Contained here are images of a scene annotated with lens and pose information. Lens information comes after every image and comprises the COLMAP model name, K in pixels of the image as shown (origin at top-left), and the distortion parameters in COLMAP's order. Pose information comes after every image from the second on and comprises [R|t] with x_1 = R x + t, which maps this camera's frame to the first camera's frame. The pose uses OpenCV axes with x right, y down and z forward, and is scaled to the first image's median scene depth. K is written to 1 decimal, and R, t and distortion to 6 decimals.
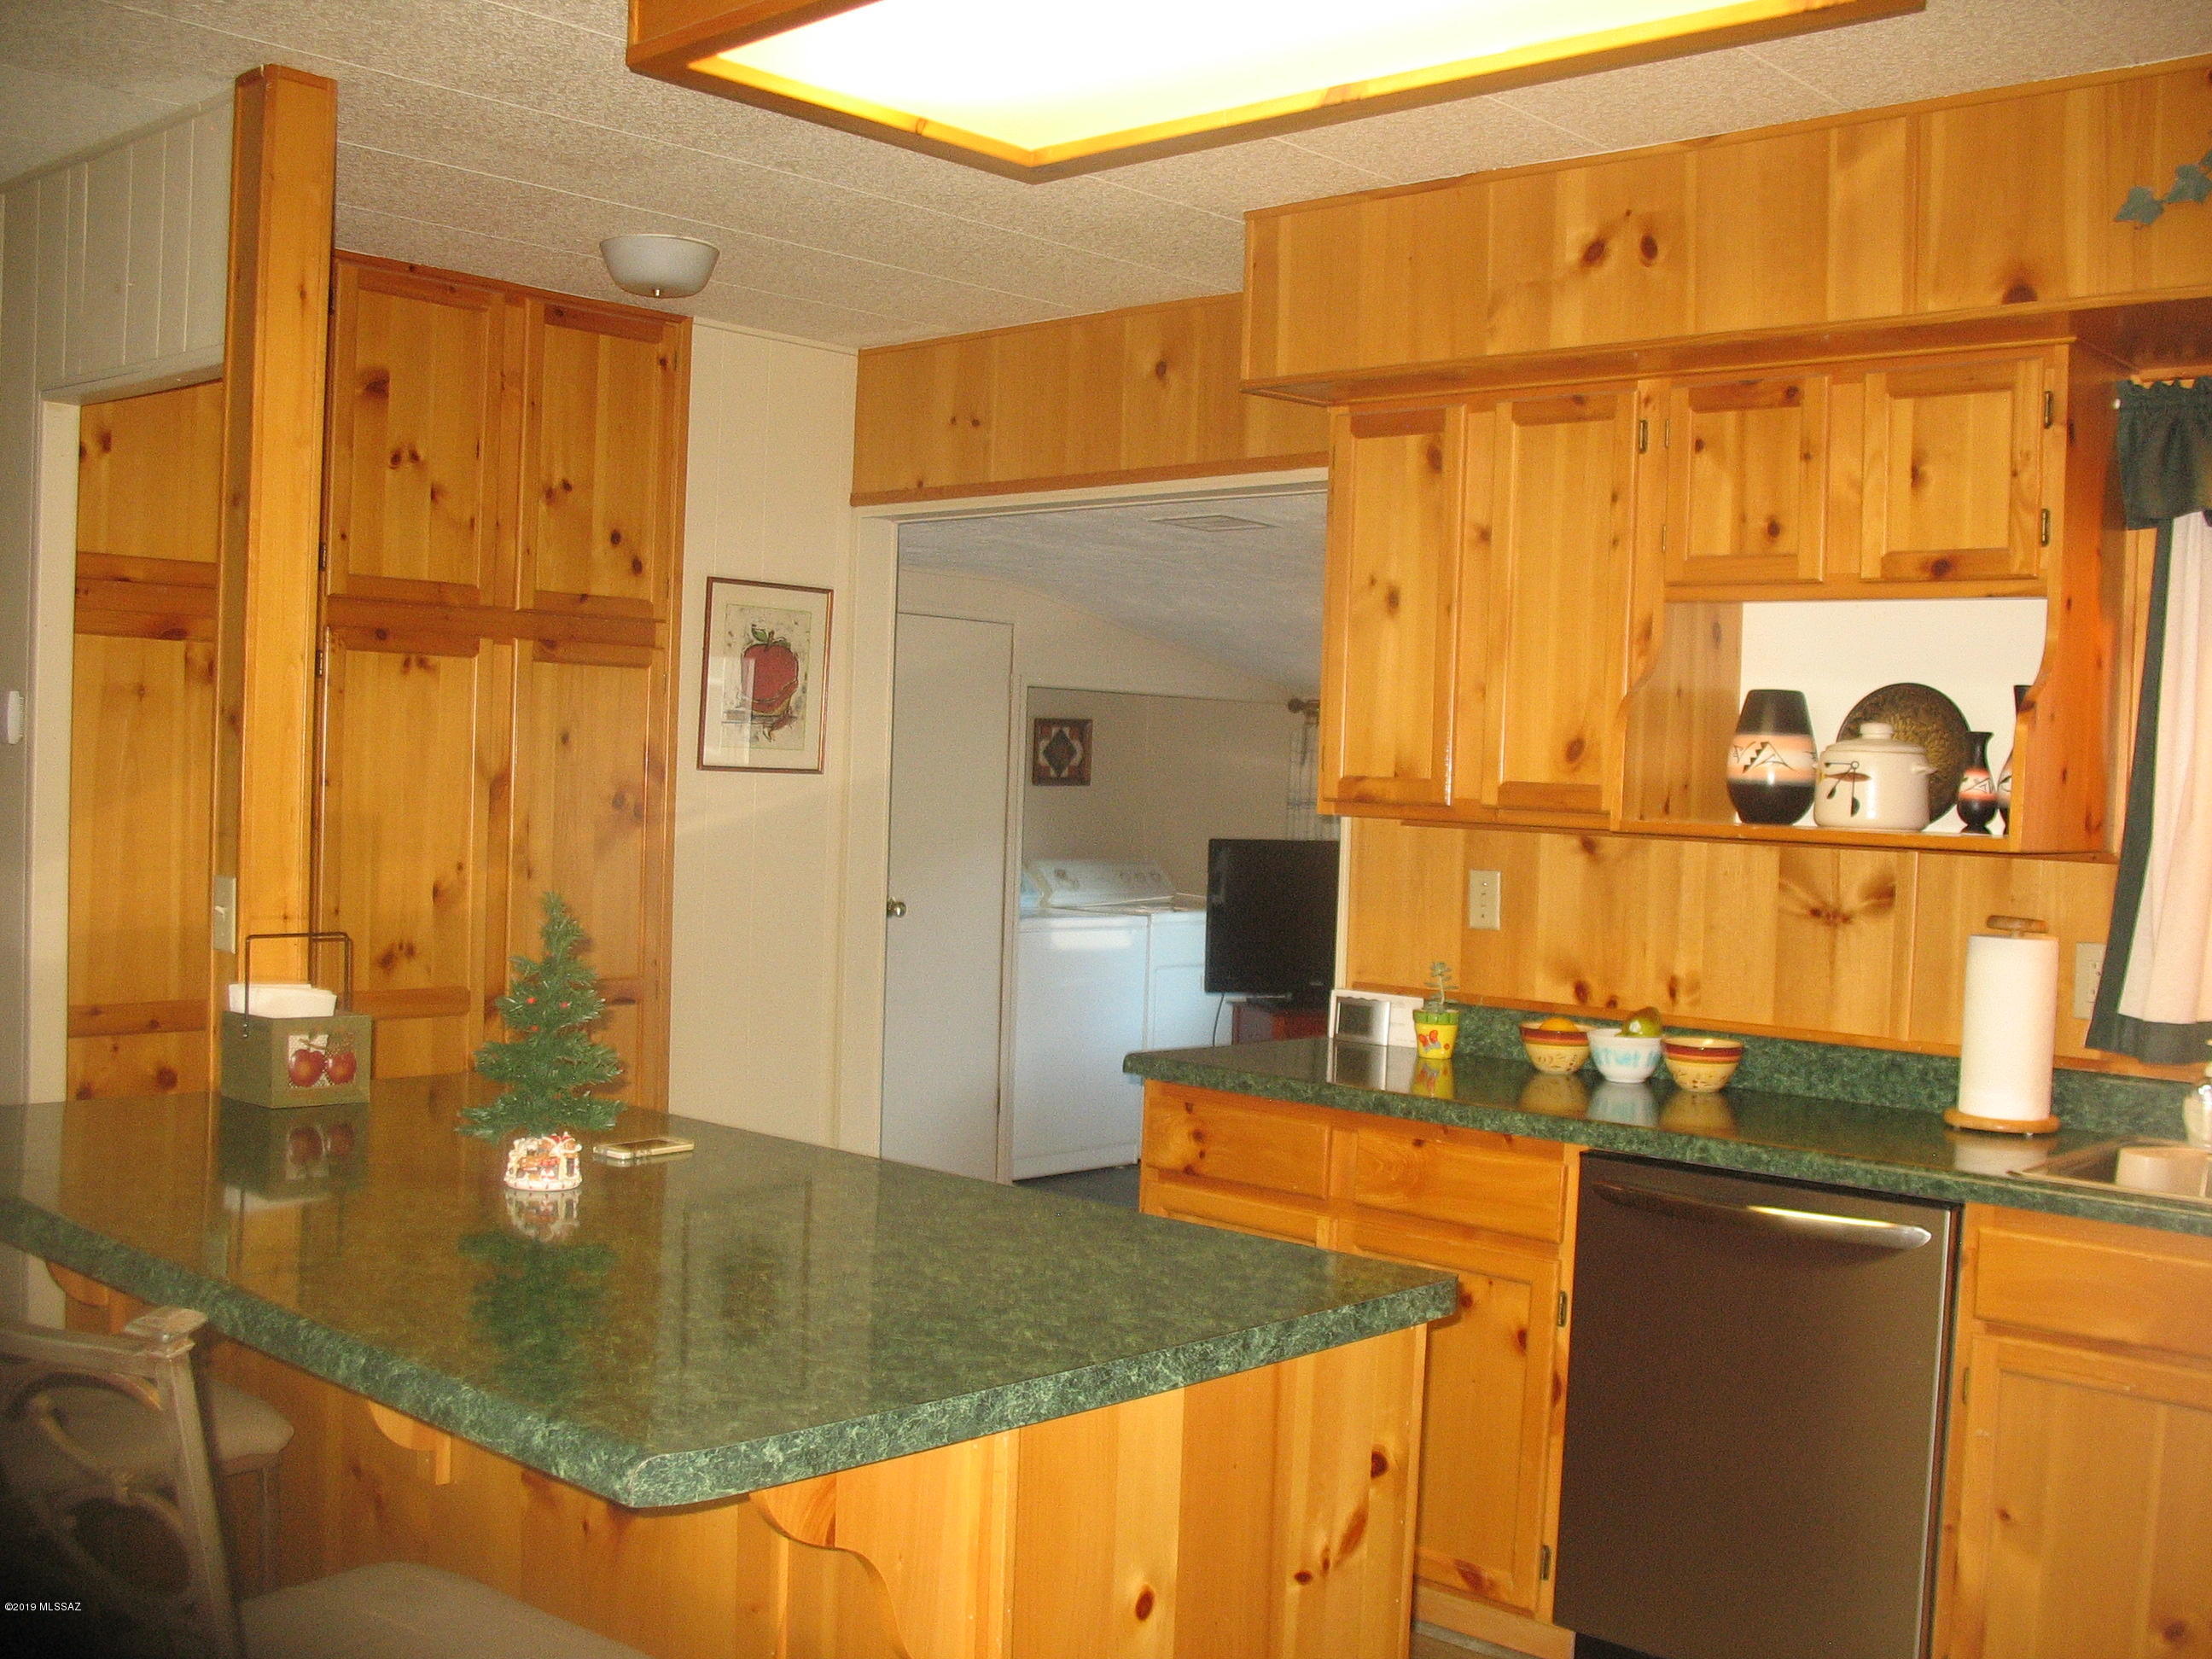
lens RADIAL K [[2296.3, 0, 1118.0], [0, 2296.3, 846.7], [0, 0, 1]] dist [-0.185956, 0.200168]
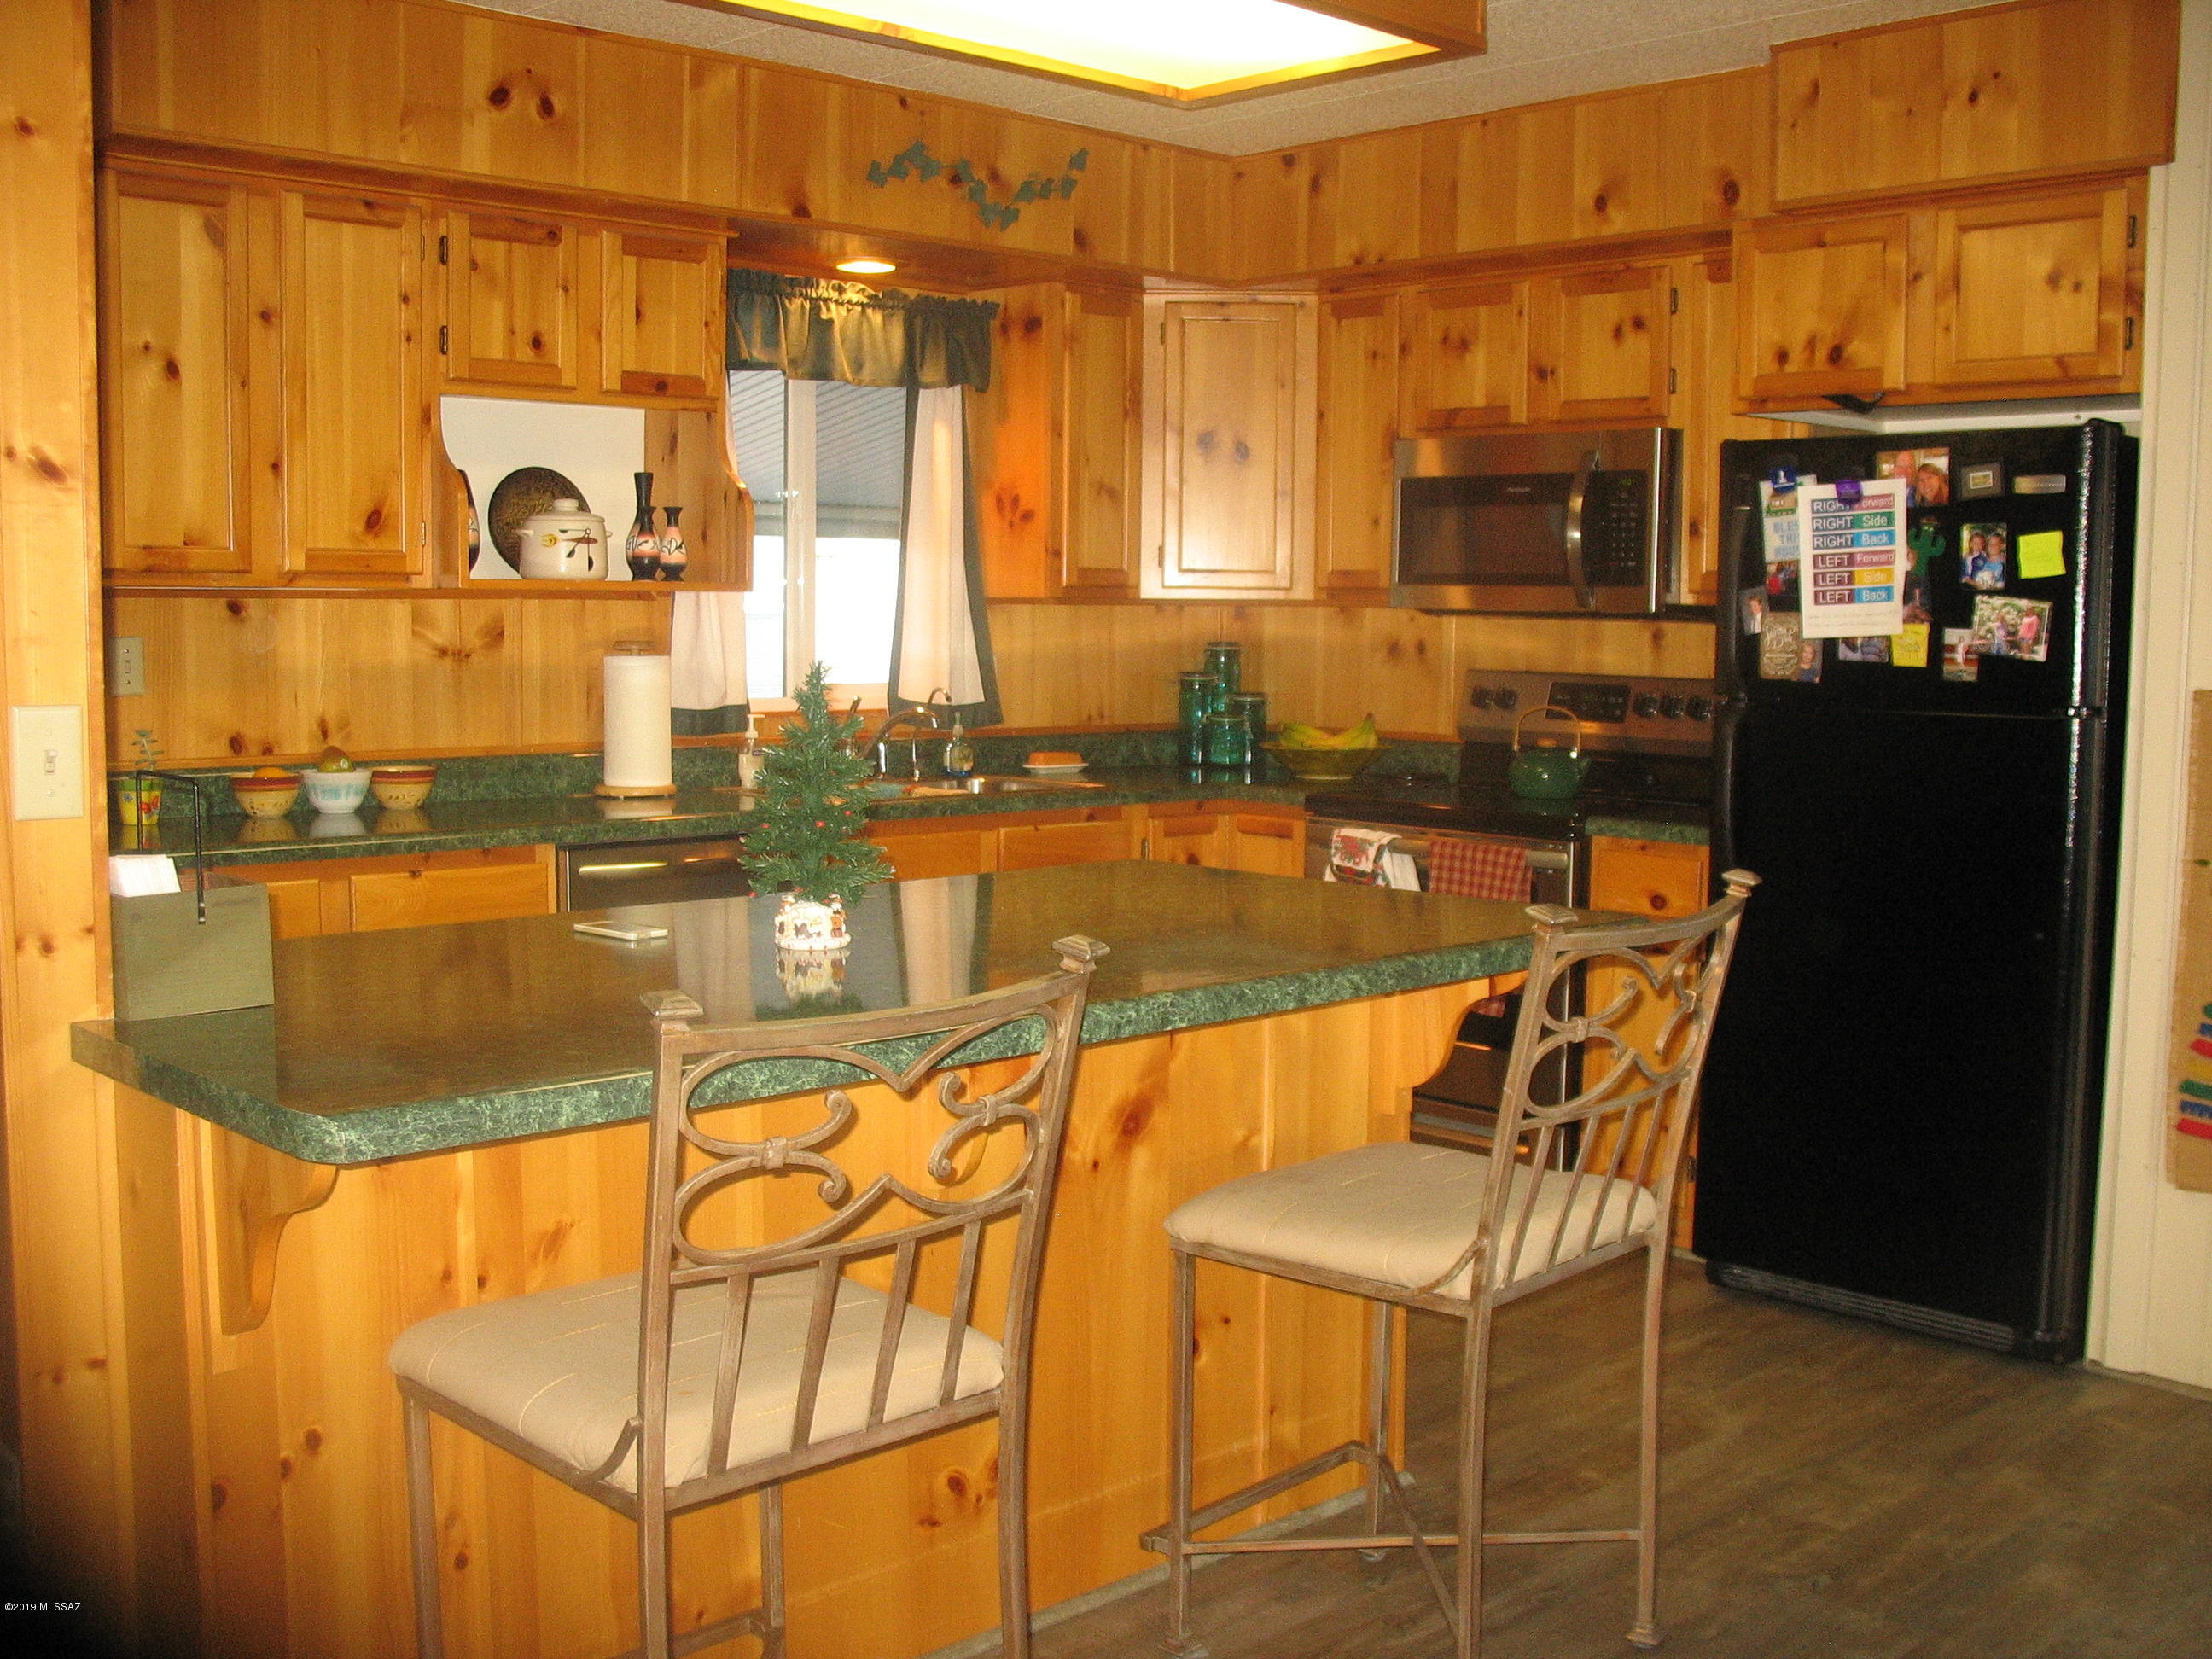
lens RADIAL K [[2296.3, 0, 1118.0], [0, 2296.3, 846.7], [0, 0, 1]] dist [-0.185956, 0.200168]
pose [[0.069551, -0.138655, 0.987896, -0.966931], [0.023237, 0.990250, 0.137349, -0.028476], [-0.997308, 0.013403, 0.072095, 0.596082]]
